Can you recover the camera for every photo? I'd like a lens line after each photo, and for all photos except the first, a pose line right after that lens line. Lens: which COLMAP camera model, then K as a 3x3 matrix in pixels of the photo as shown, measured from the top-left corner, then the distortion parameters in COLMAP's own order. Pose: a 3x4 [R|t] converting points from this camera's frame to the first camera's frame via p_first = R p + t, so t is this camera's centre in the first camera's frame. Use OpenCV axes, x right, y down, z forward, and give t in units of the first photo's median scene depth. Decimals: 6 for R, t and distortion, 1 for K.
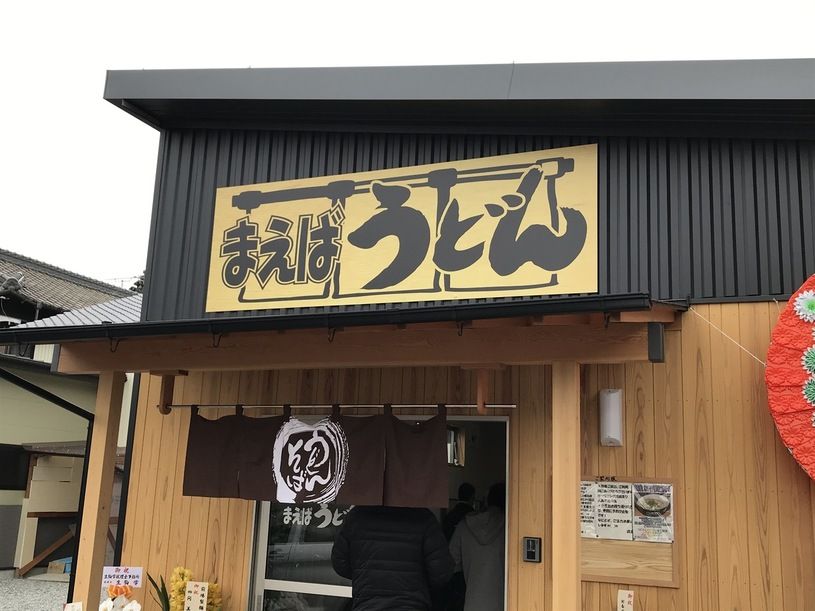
lens RADIAL K [[841.6, 0, 407.6], [0, 841.6, 302.4], [0, 0, 1]] dist [0.060734, 0.000000]
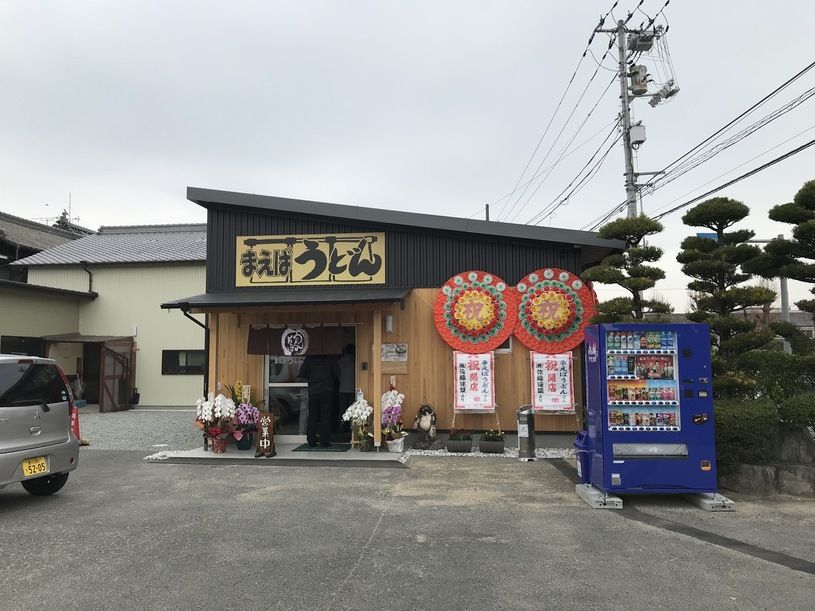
lens RADIAL K [[662.0, 0, 406.6], [0, 662.0, 306.1], [0, 0, 1]] dist [0.005972, -0.000942]
pose [[0.961769, -0.029724, 0.272243, -0.324032], [-0.010663, 0.989274, 0.145679, -0.255907], [-0.273653, -0.143013, 0.951137, -1.196499]]
